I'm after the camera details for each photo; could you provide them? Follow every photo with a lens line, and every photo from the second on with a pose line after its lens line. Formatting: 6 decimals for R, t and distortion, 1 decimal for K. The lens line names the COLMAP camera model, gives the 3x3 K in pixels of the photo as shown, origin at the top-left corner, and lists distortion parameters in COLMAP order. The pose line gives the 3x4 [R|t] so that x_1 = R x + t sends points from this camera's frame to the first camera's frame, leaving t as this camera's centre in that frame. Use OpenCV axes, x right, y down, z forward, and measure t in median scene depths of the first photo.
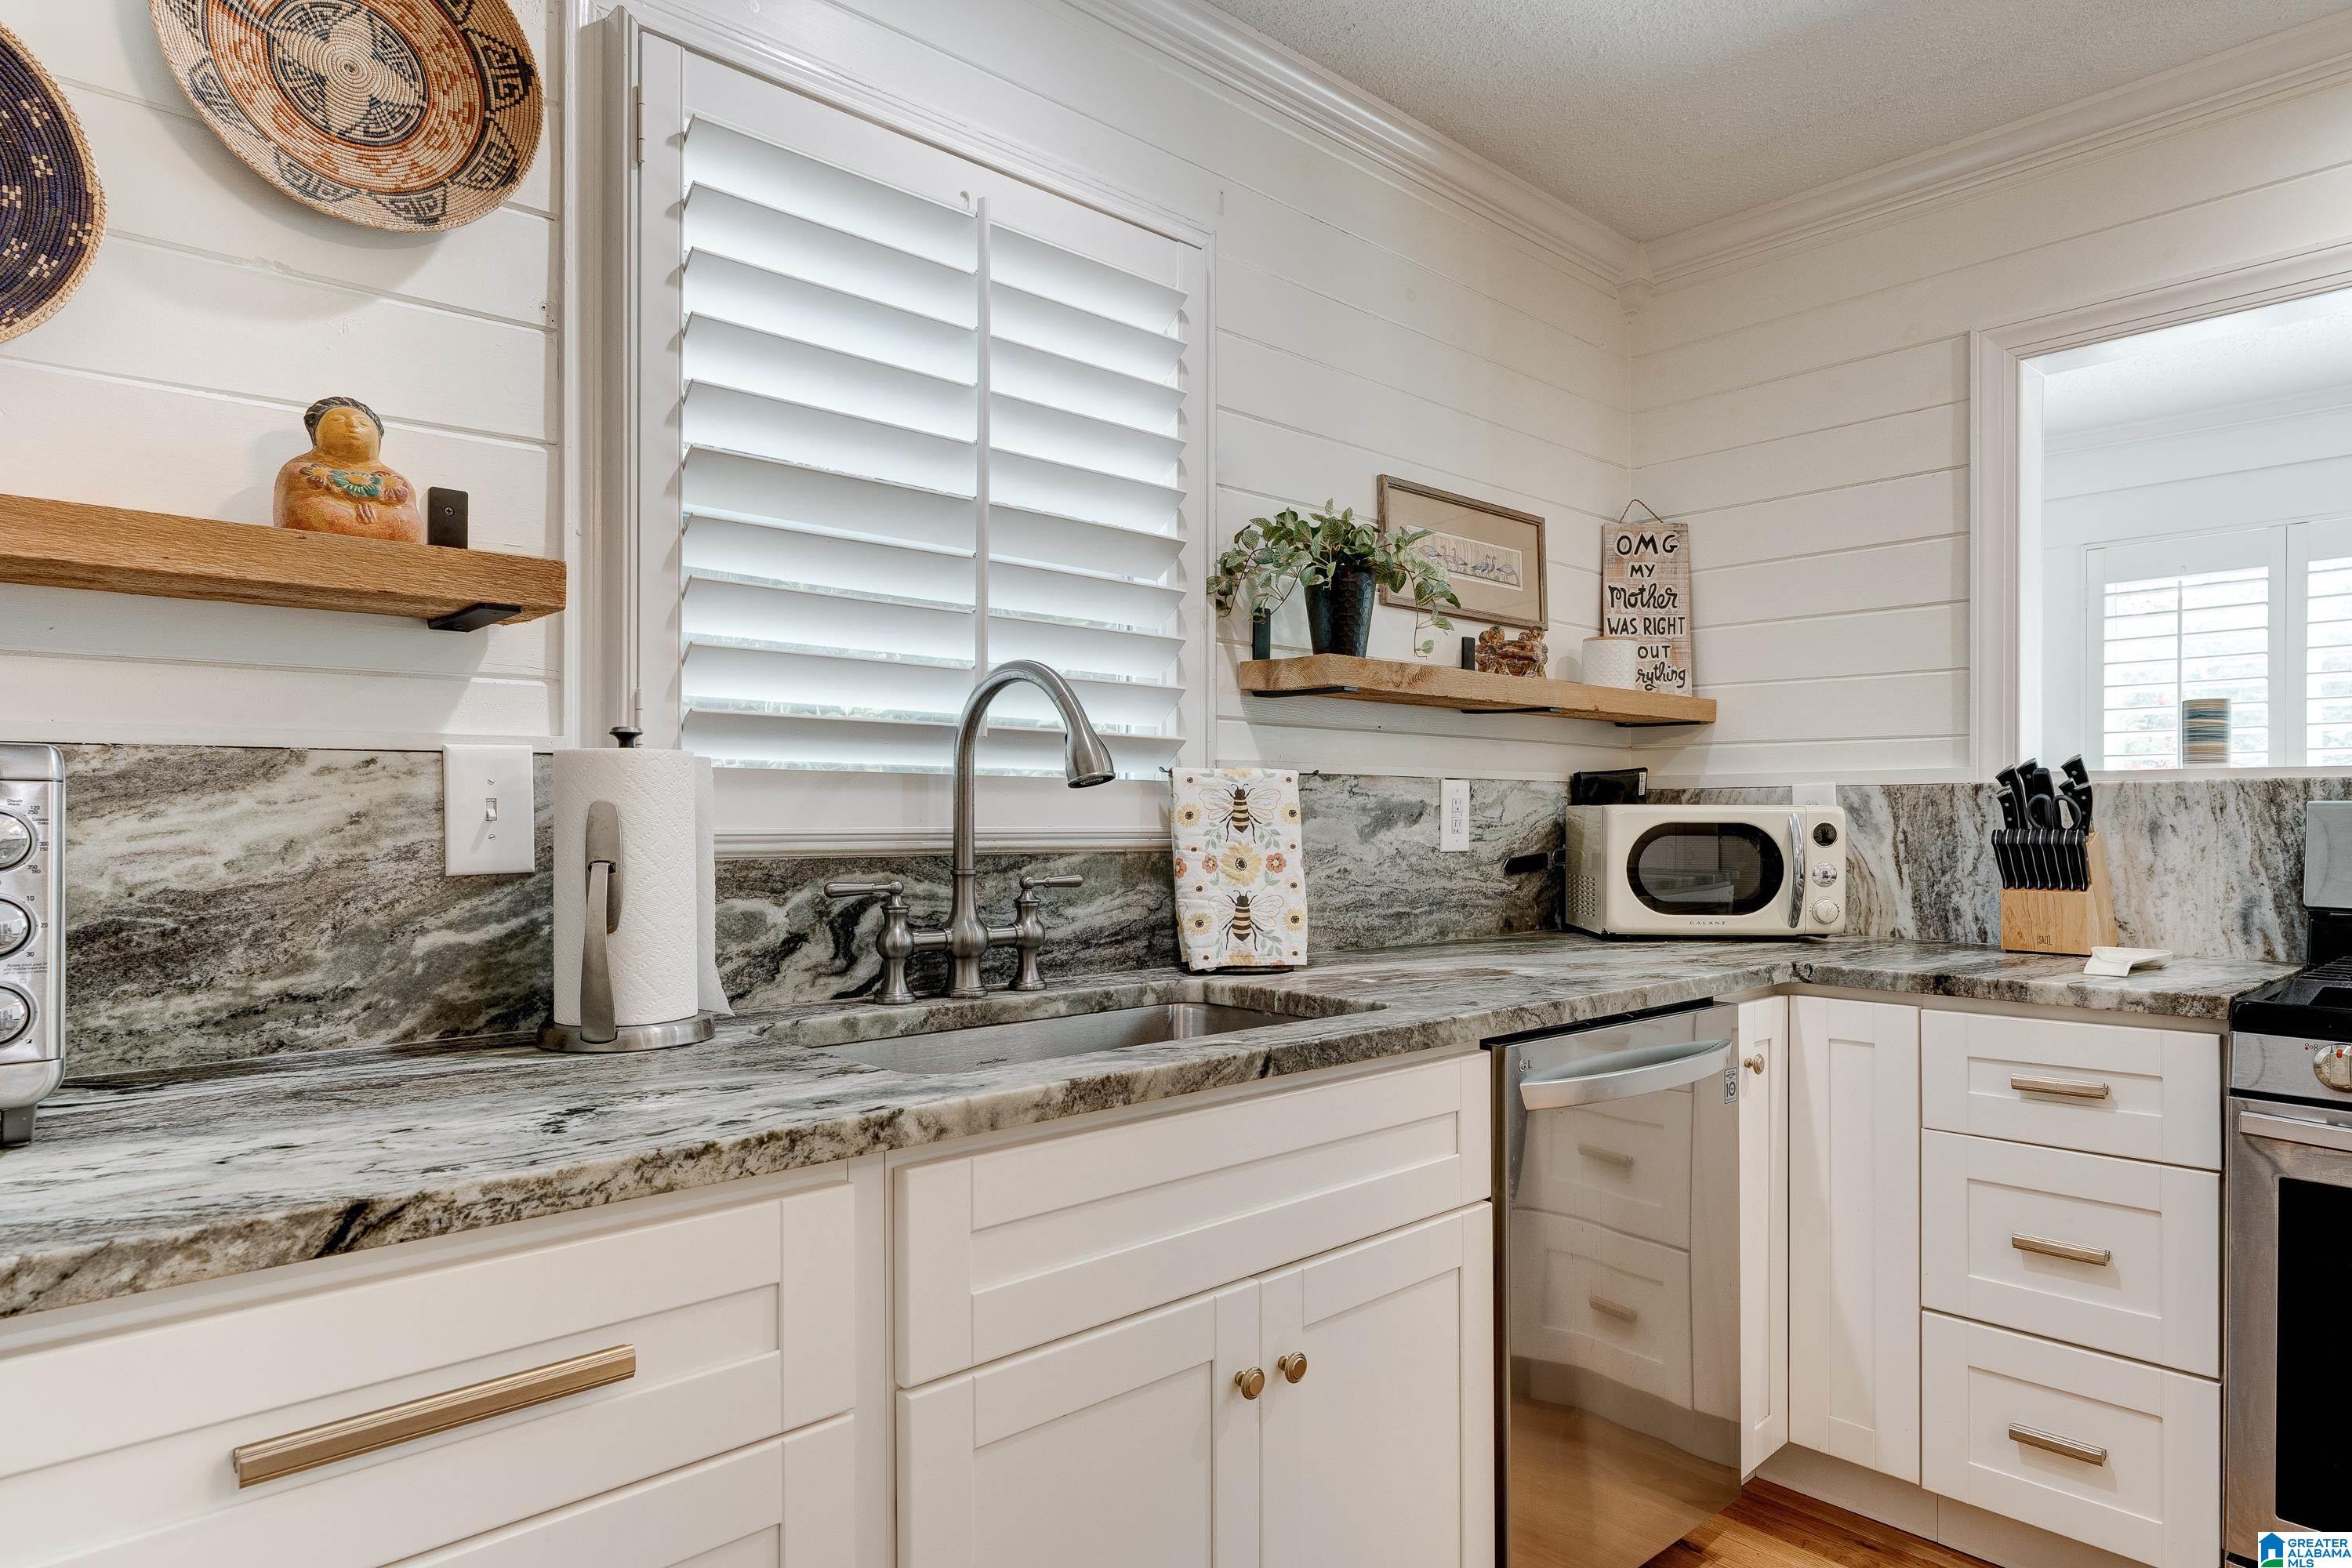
lens RADIAL K [[1290.9, 0, 1172.9], [0, 1290.9, 807.4], [0, 0, 1]] dist [0.001930, 0.000171]
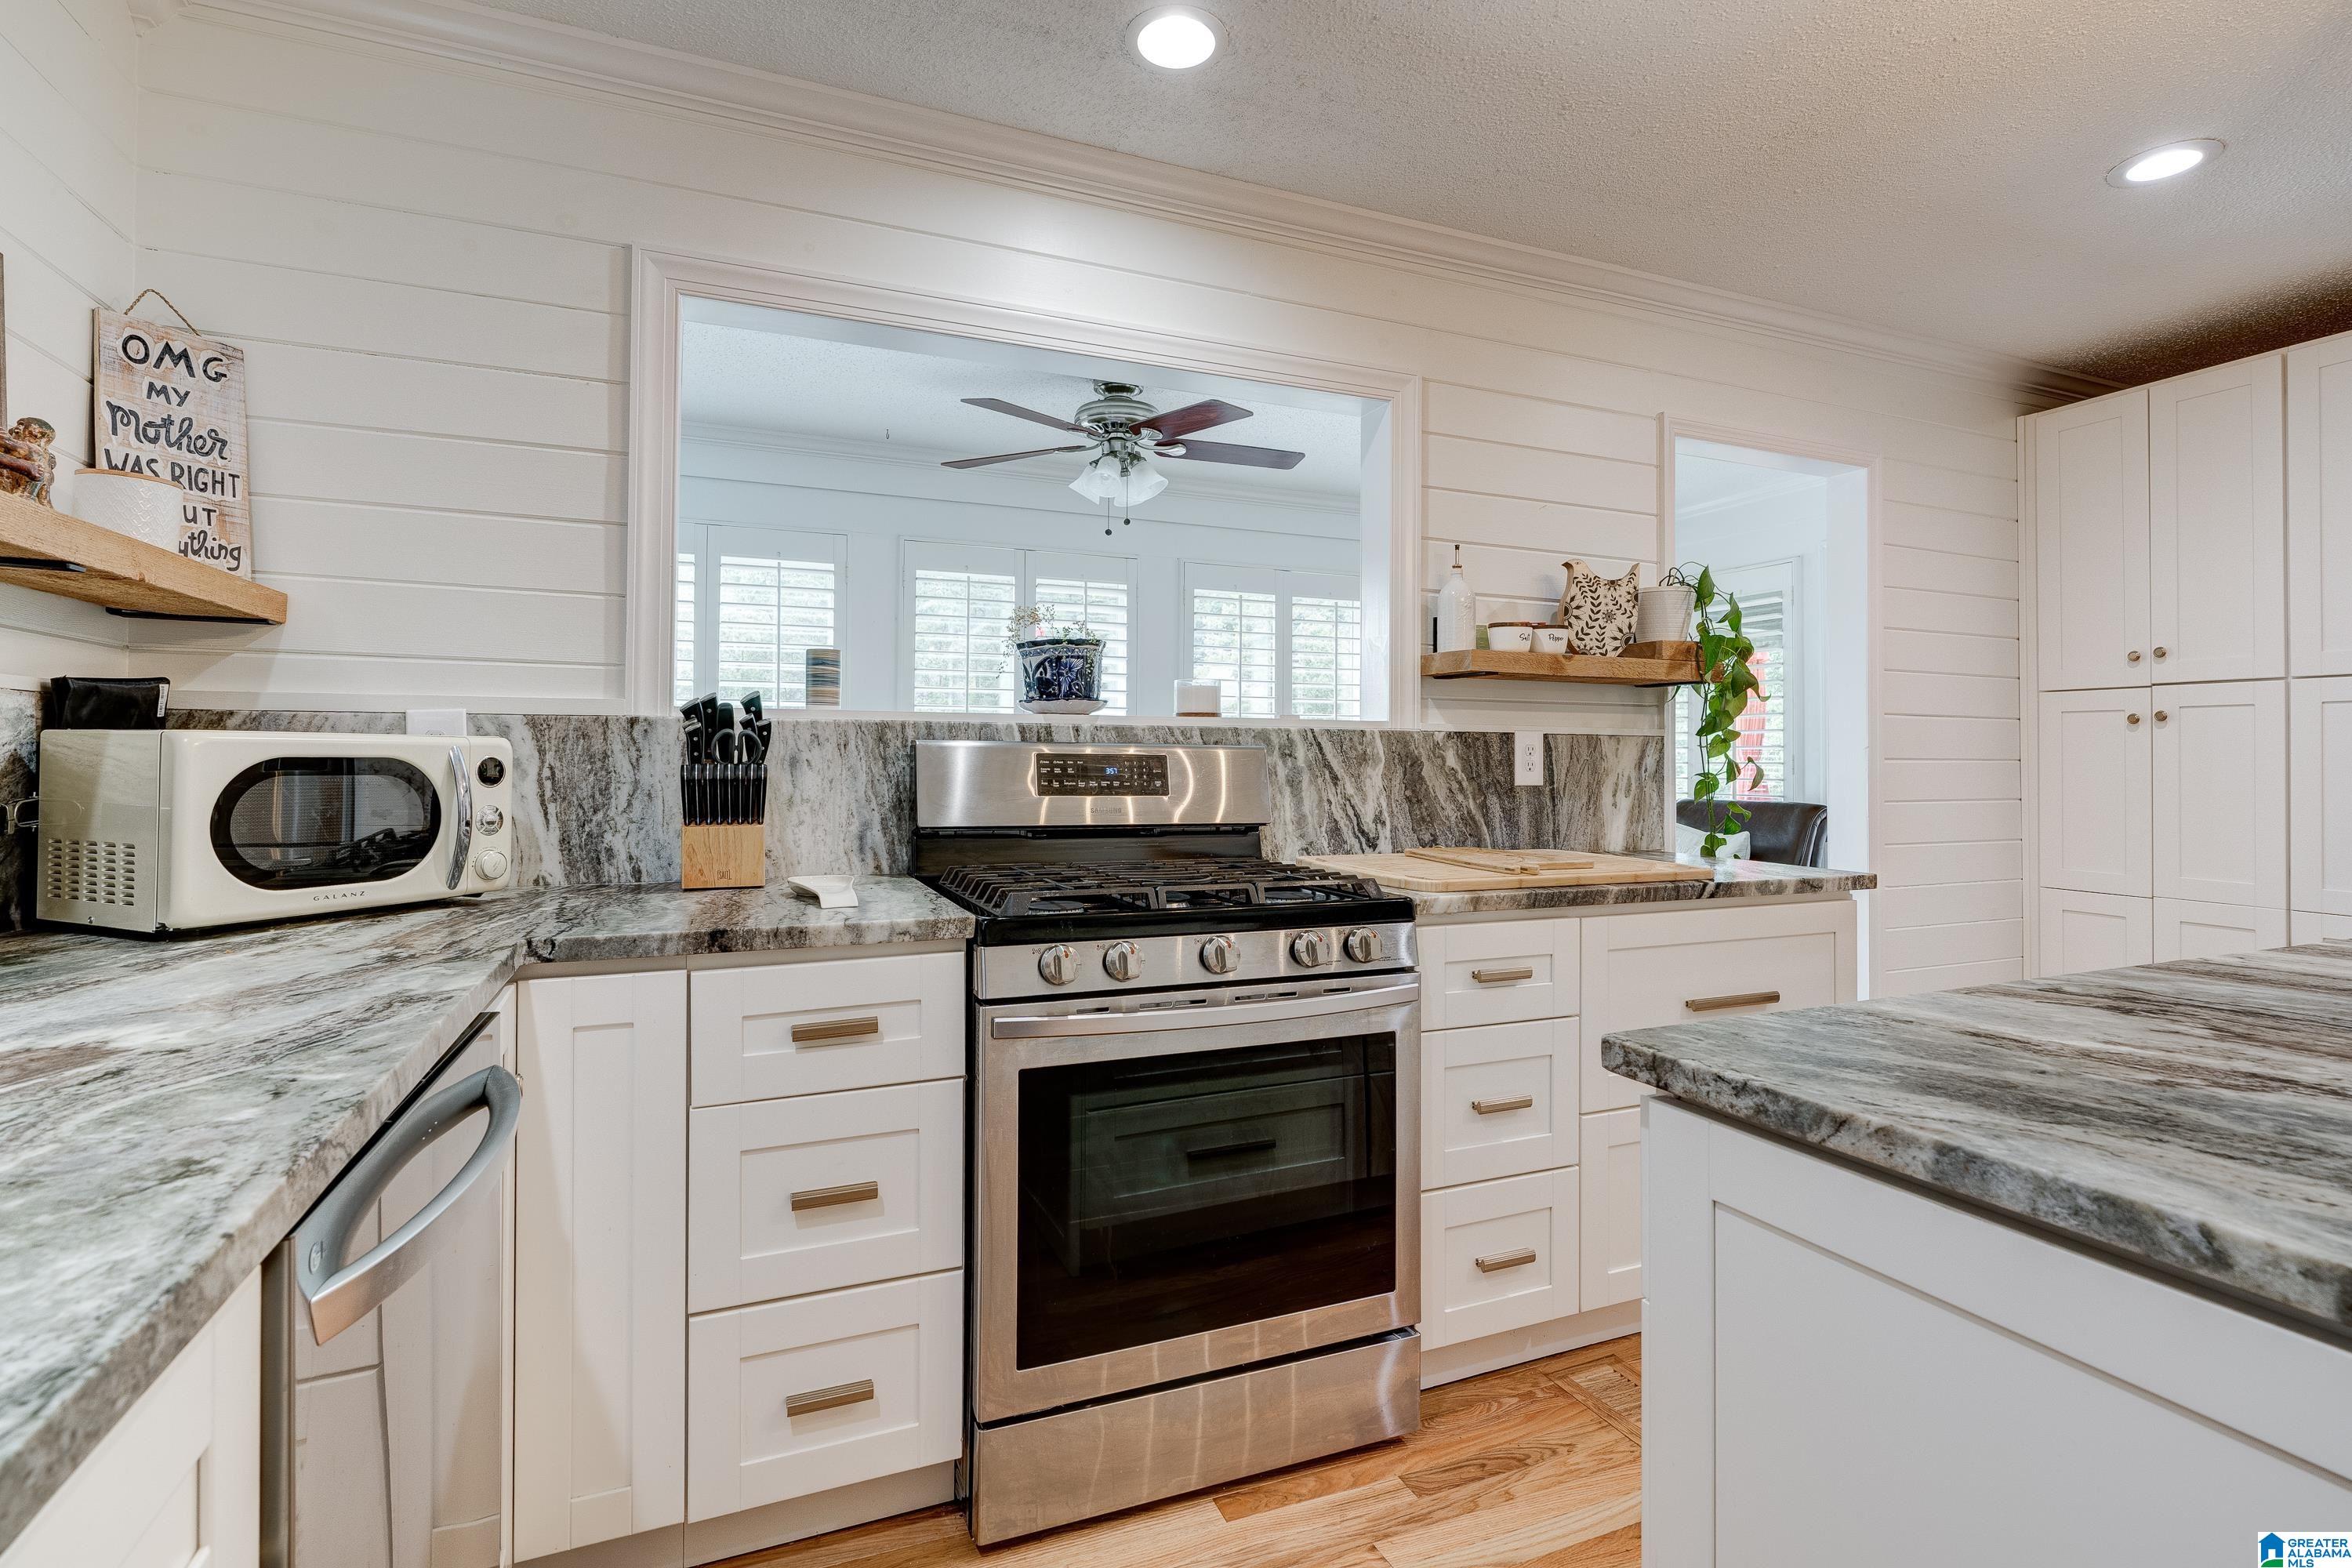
lens RADIAL K [[1081.5, 0, 1153.1], [0, 1081.5, 738.1], [0, 0, 1]] dist [-0.009889, 0.001216]
pose [[0.325646, 0.016775, 0.945343, -0.009039], [-0.013709, 0.999821, -0.013019, 0.002964], [-0.945392, -0.008720, 0.325818, 0.402357]]
